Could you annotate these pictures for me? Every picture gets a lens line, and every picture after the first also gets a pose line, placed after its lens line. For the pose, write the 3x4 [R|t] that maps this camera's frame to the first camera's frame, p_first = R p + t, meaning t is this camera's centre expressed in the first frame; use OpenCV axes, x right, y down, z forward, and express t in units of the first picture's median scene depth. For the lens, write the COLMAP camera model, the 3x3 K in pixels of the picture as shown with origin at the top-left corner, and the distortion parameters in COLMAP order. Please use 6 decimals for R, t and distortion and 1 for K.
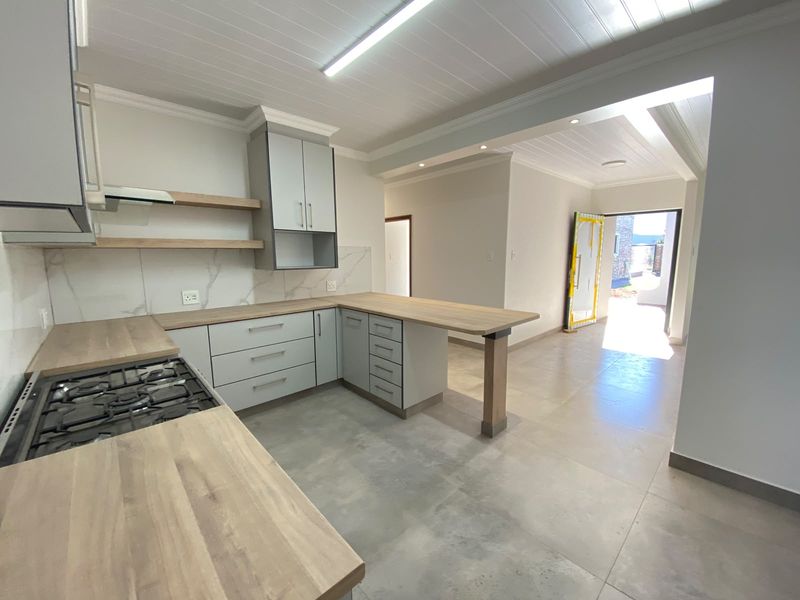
lens RADIAL K [[319.9, 0, 397.3], [0, 319.9, 300.4], [0, 0, 1]] dist [0.022237, -0.021587]
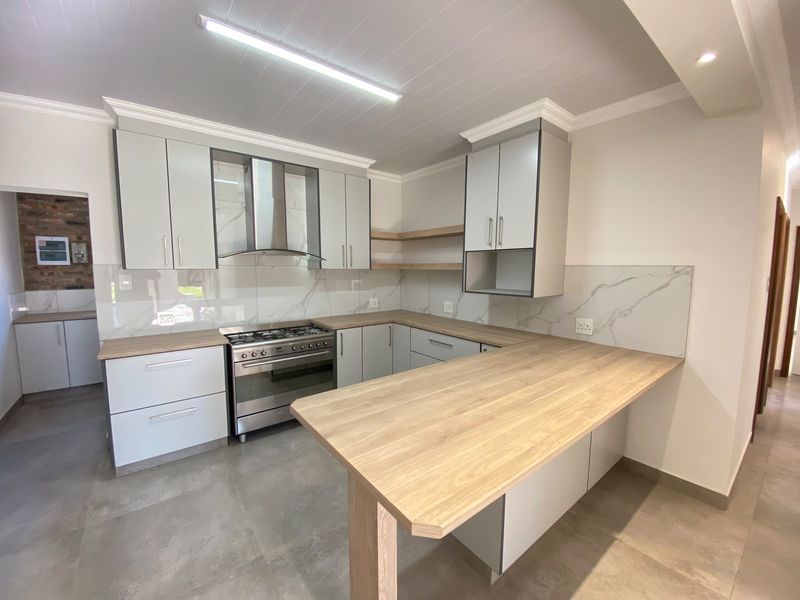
lens RADIAL K [[325.6, 0, 400.0], [0, 325.6, 300.0], [0, 0, 1]] dist [0.023661, -0.021978]
pose [[-0.081995, 0.108090, -0.990754, 0.655697], [-0.146672, 0.981968, 0.119270, -0.165743], [0.985781, 0.155095, -0.064662, 0.901641]]
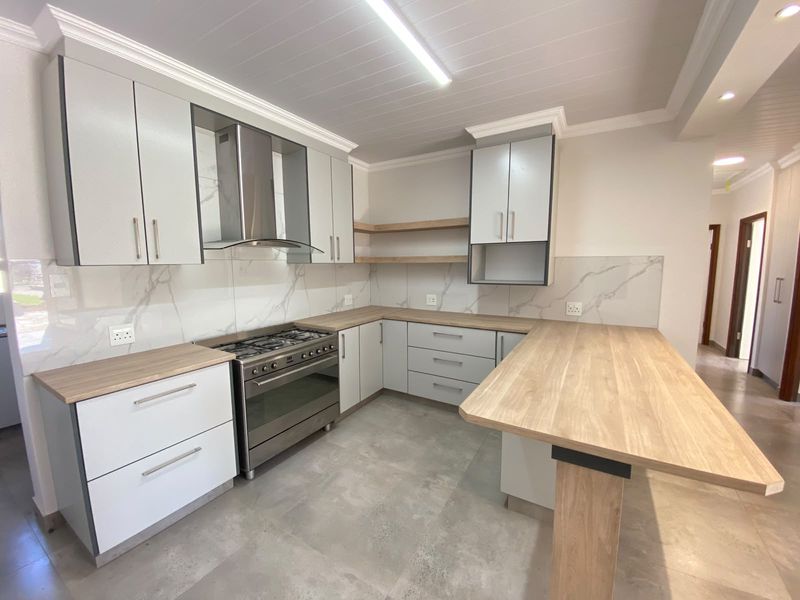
lens RADIAL K [[325.6, 0, 400.0], [0, 325.6, 300.0], [0, 0, 1]] dist [0.023661, -0.021978]
pose [[0.278855, 0.117170, -0.953158, 0.572170], [-0.133225, 0.987652, 0.082434, -0.101382], [0.951047, 0.103997, 0.291022, 0.508466]]
